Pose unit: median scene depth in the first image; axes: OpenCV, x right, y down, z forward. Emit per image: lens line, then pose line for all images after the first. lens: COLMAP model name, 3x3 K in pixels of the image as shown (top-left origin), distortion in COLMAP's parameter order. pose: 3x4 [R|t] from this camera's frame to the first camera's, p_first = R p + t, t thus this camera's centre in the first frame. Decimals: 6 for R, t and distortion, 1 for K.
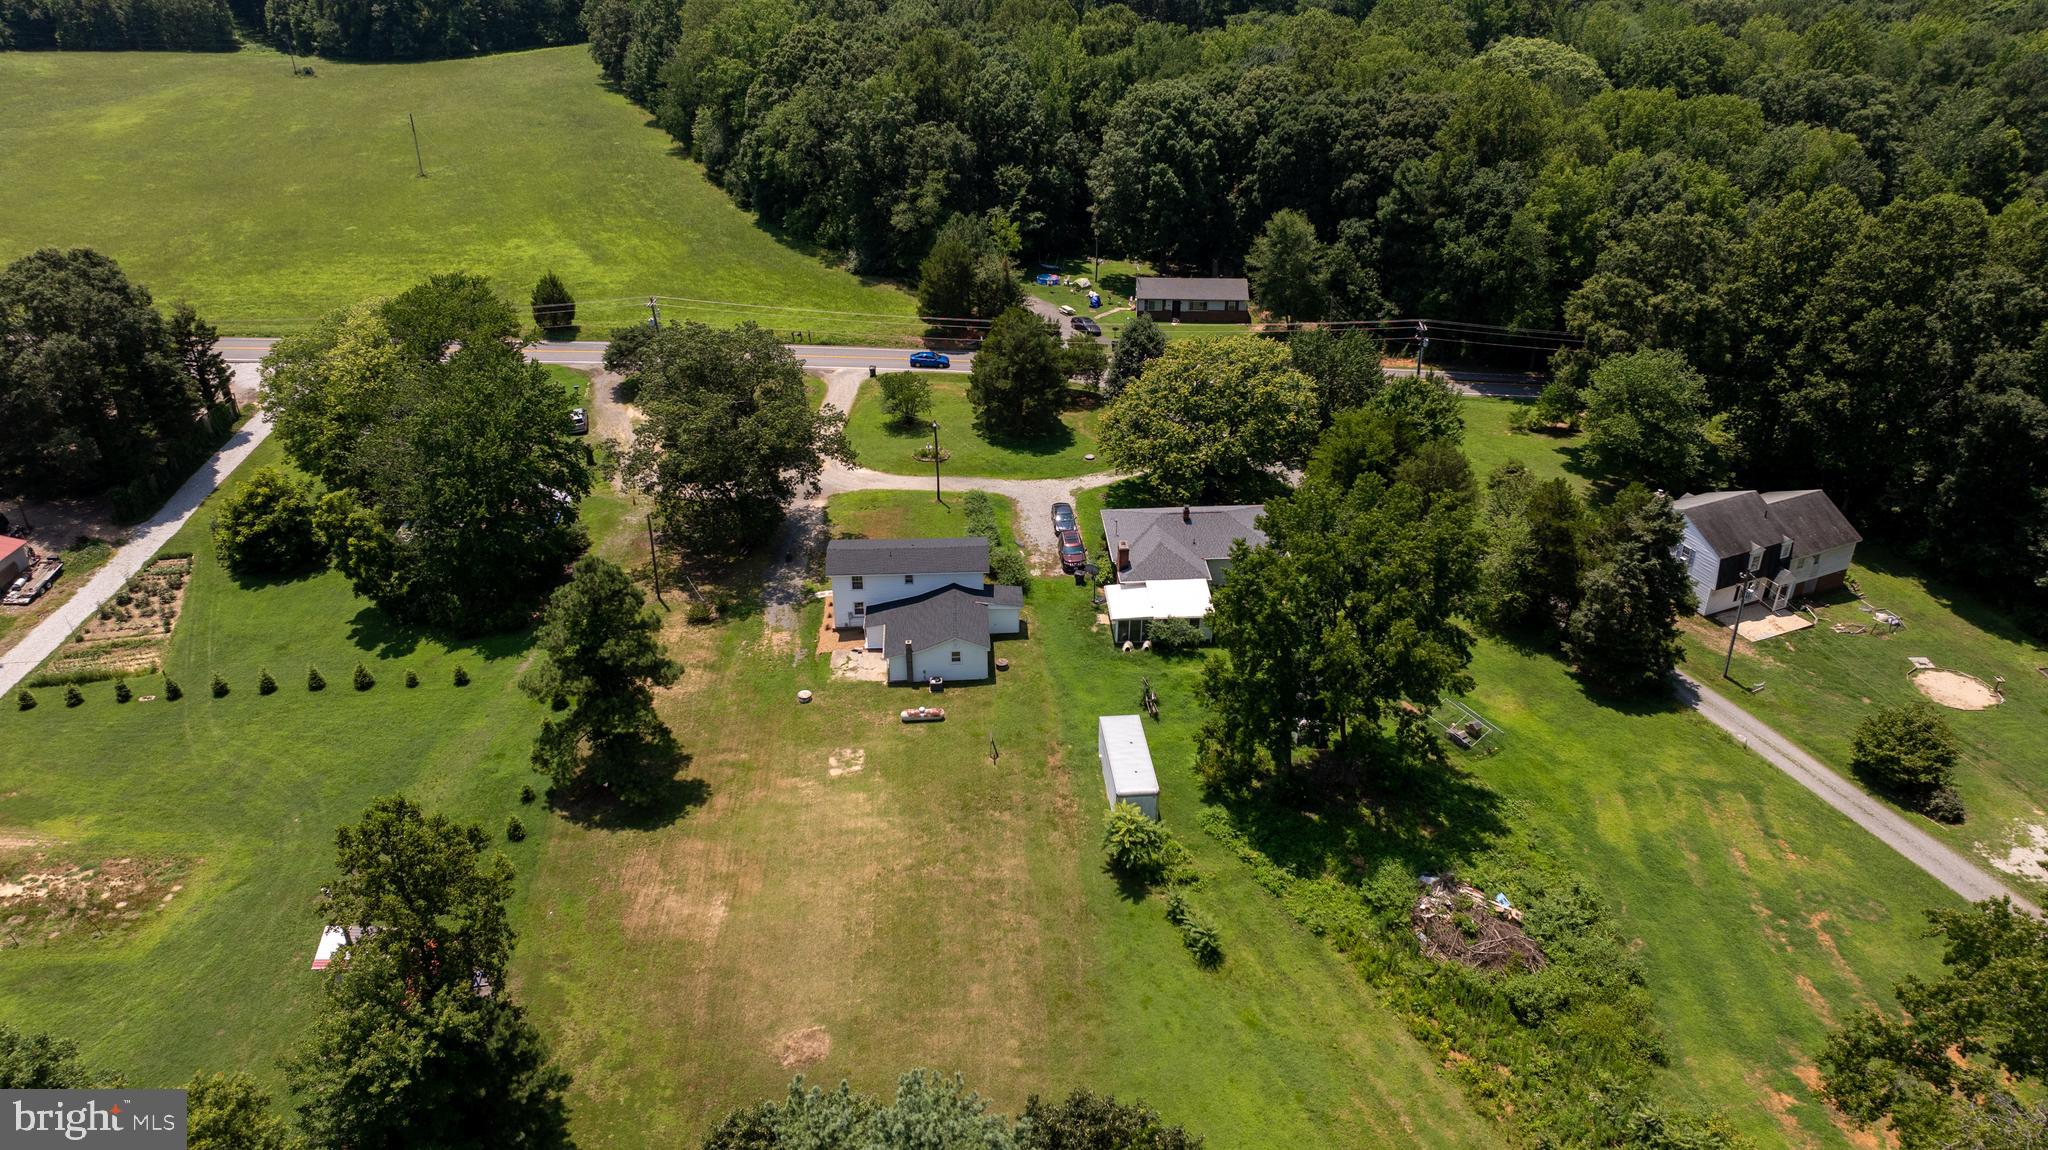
lens RADIAL K [[1437.9, 0, 1027.3], [0, 1437.9, 567.2], [0, 0, 1]] dist [0.003180, -0.054643]
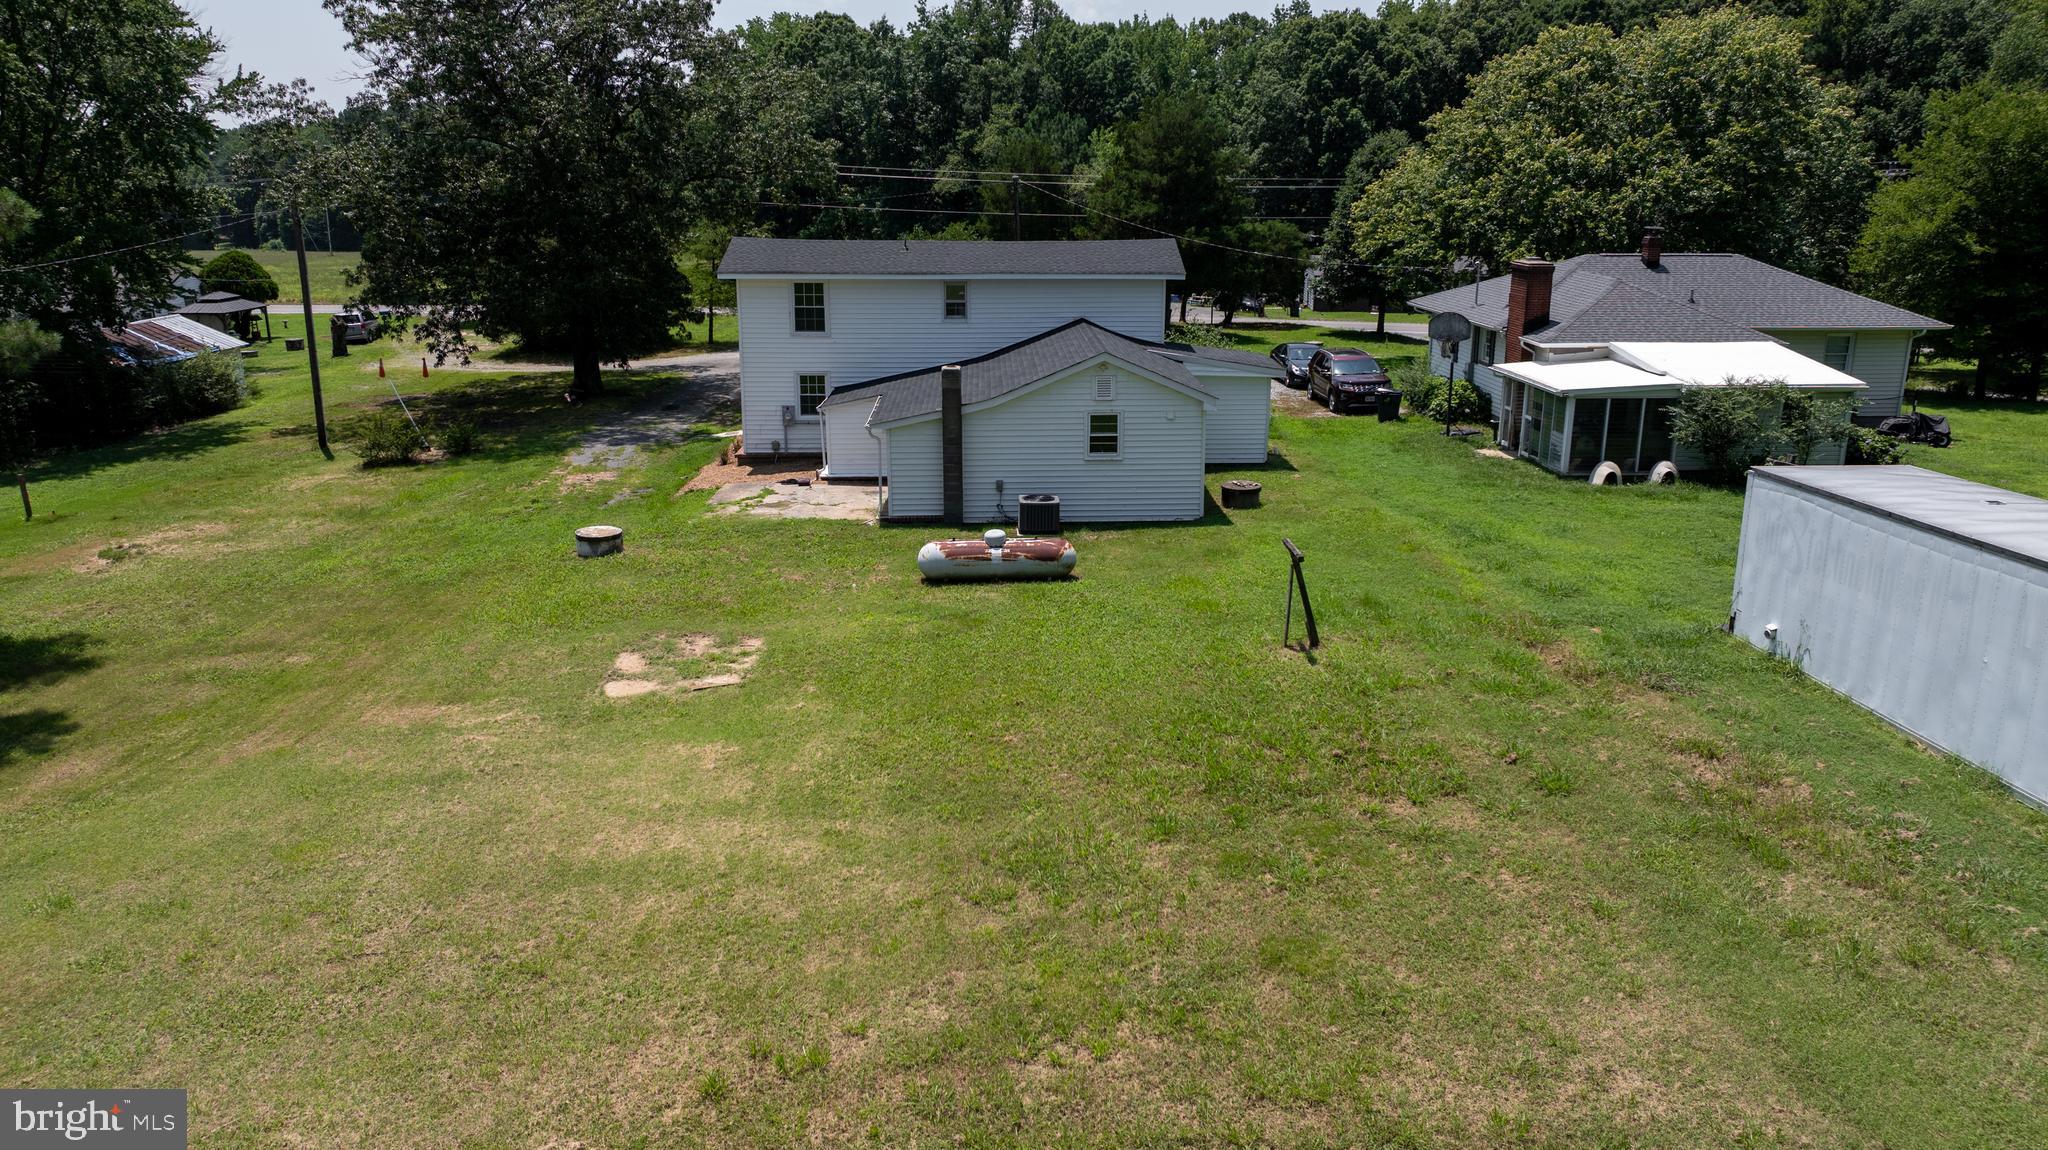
lens RADIAL K [[1441.1, 0, 1027.7], [0, 1441.1, 566.1], [0, 0, 1]] dist [-0.020568, 0.009345]
pose [[0.999615, 0.008001, -0.026583, -0.051510], [-0.014176, 0.970426, -0.240980, 0.147101], [0.023869, 0.241264, 0.970166, 0.634691]]
